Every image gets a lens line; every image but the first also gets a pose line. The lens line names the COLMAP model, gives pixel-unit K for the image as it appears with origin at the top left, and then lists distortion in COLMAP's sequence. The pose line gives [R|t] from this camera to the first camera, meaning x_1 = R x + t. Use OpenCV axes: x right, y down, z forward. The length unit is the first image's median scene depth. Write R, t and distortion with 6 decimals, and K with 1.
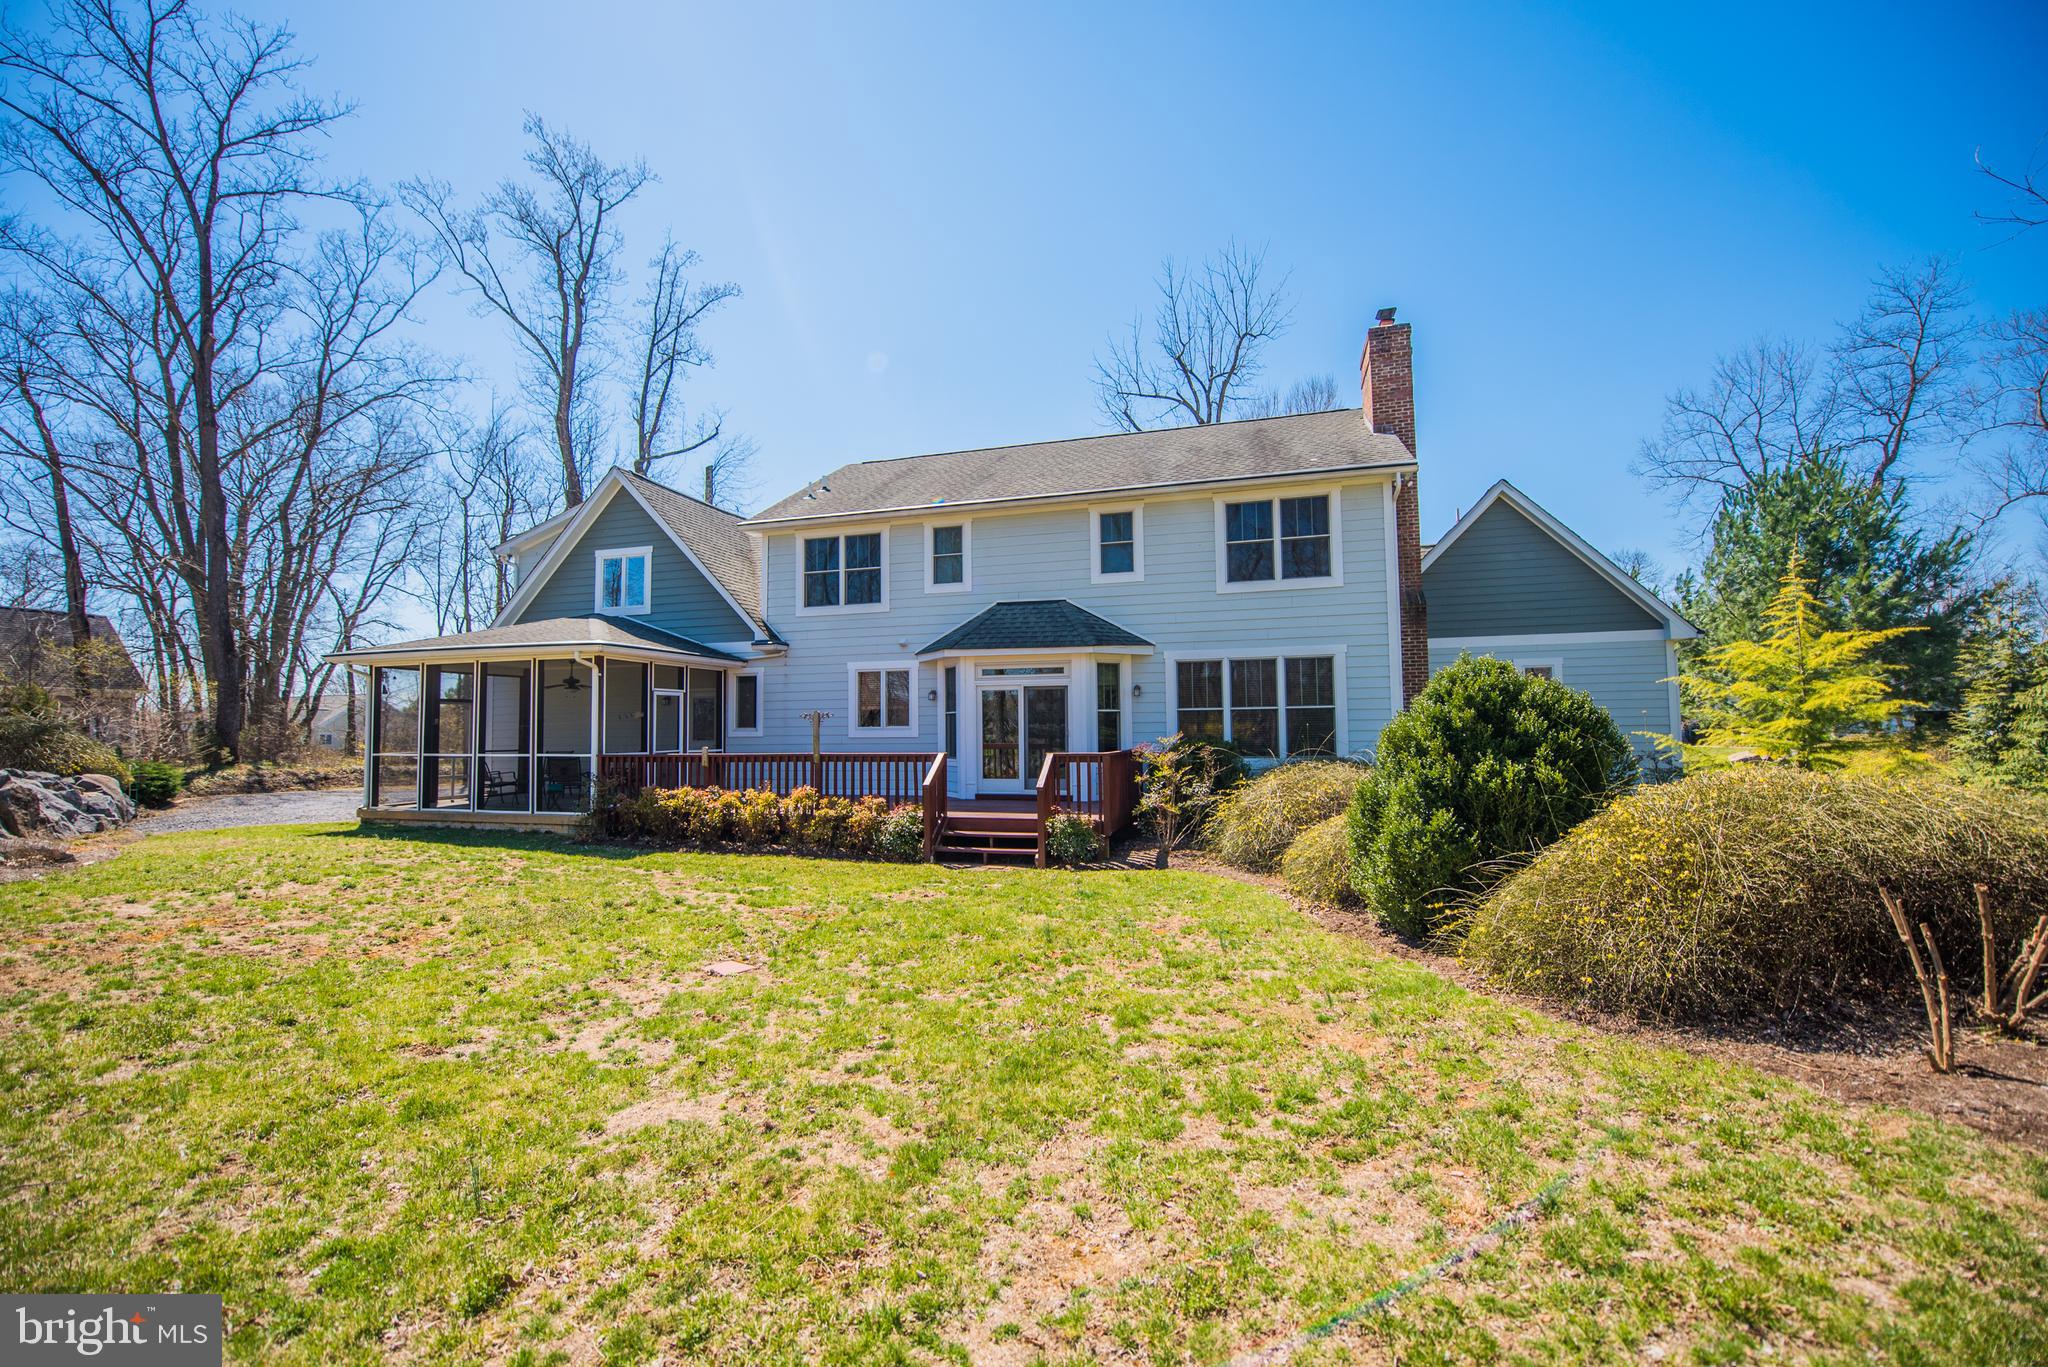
lens RADIAL K [[831.7, 0, 1024.0], [0, 831.7, 683.5], [0, 0, 1]] dist [-0.001385, -0.000226]
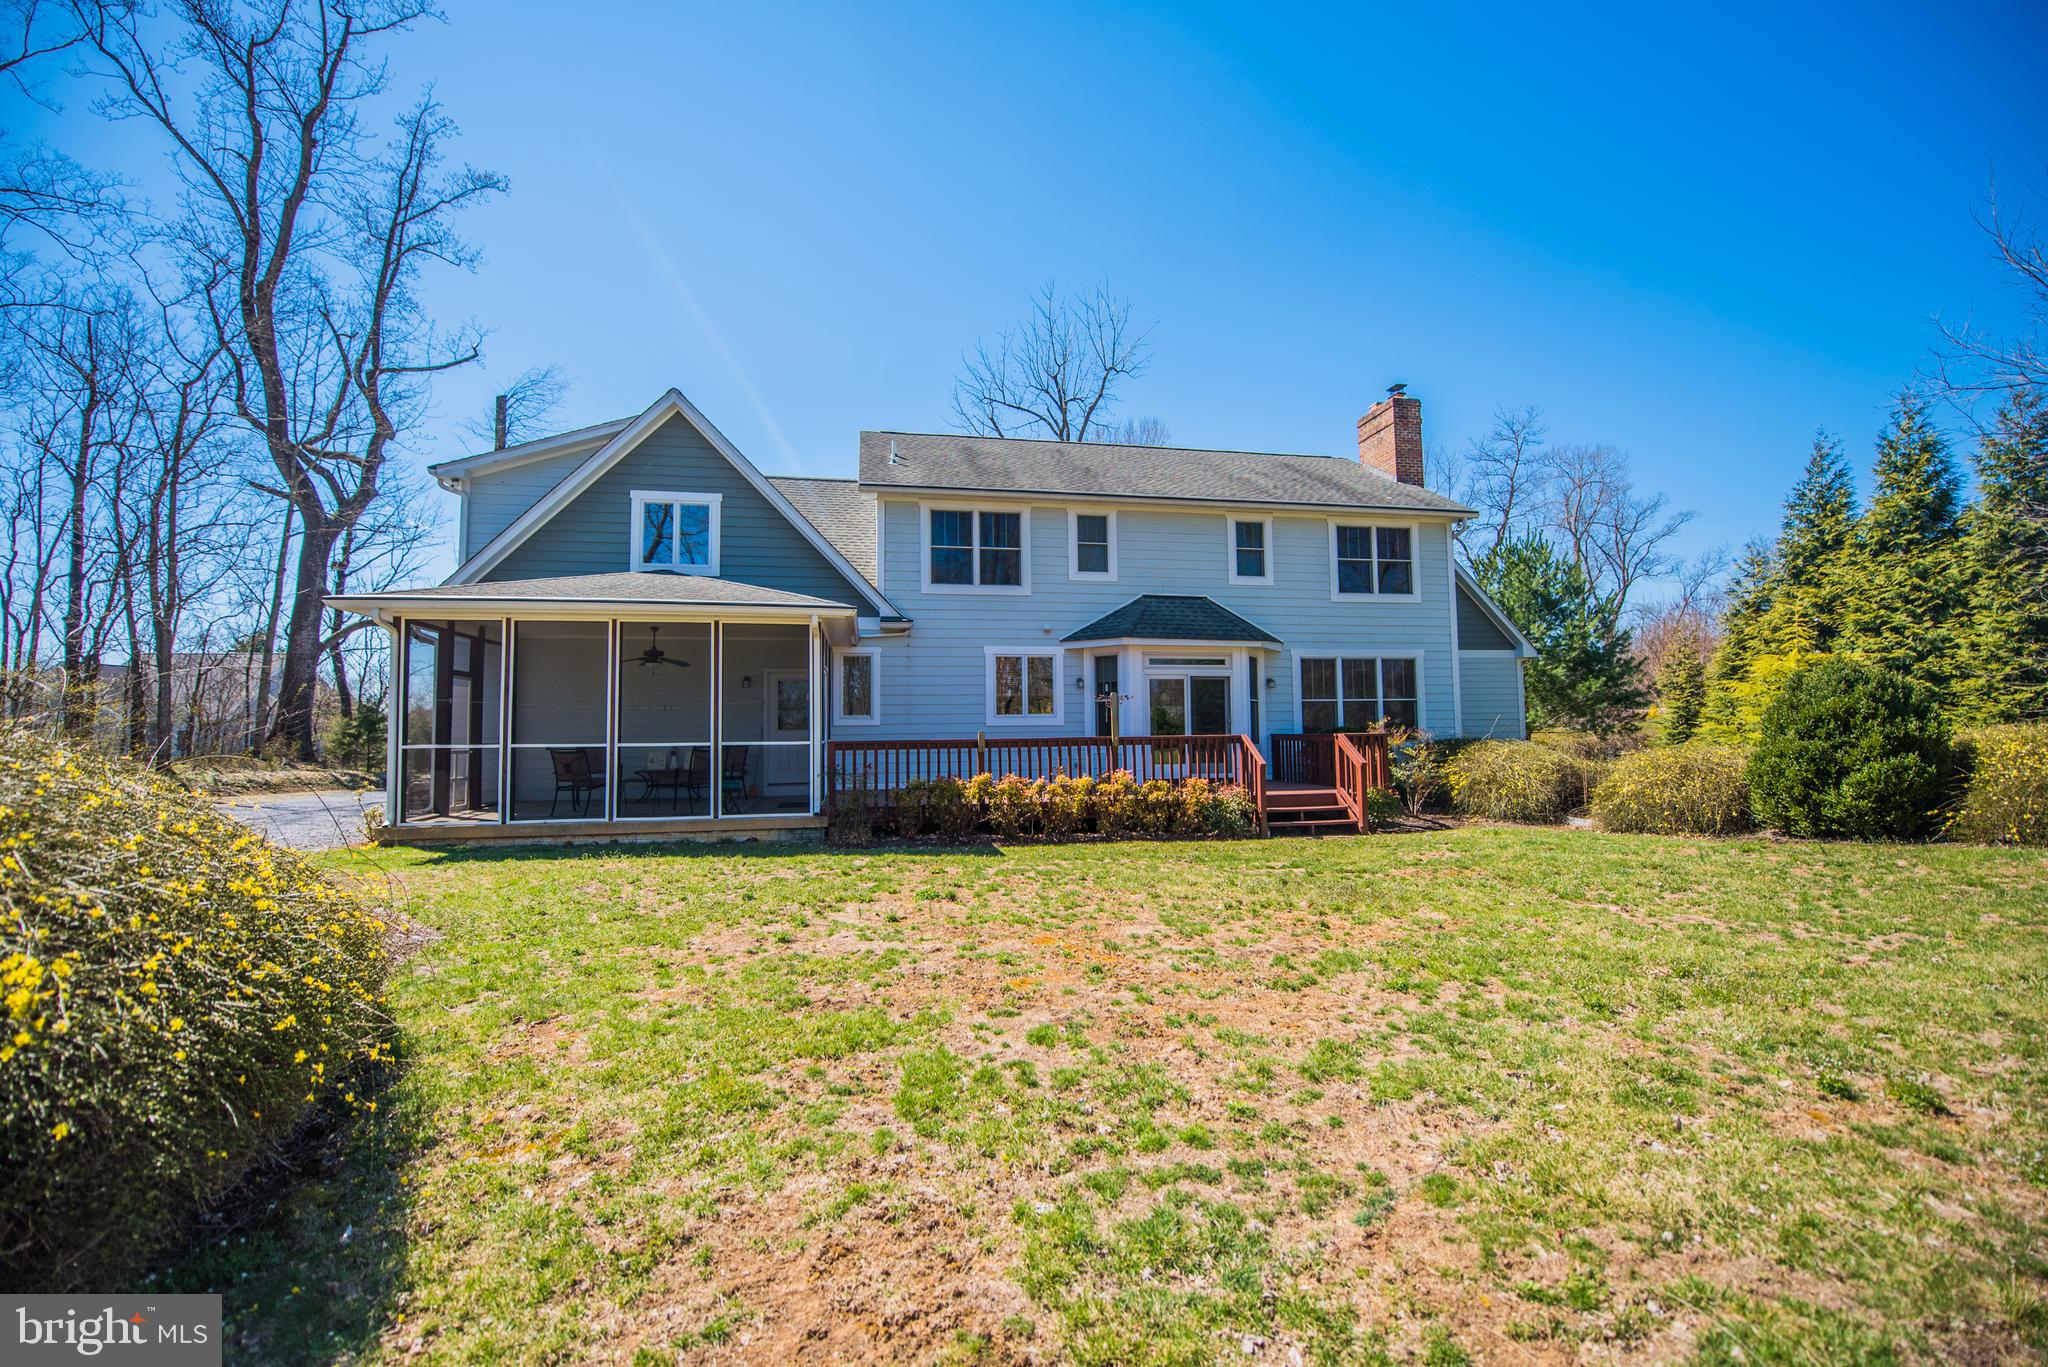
lens RADIAL K [[808.3, 0, 1024.0], [0, 808.3, 683.5], [0, 0, 1]] dist [-0.011012, 0.000072]
pose [[0.893959, 0.024341, 0.447487, -0.598616], [-0.026095, 0.999657, -0.002247, 0.019016], [-0.447388, -0.009668, 0.894288, 0.160778]]
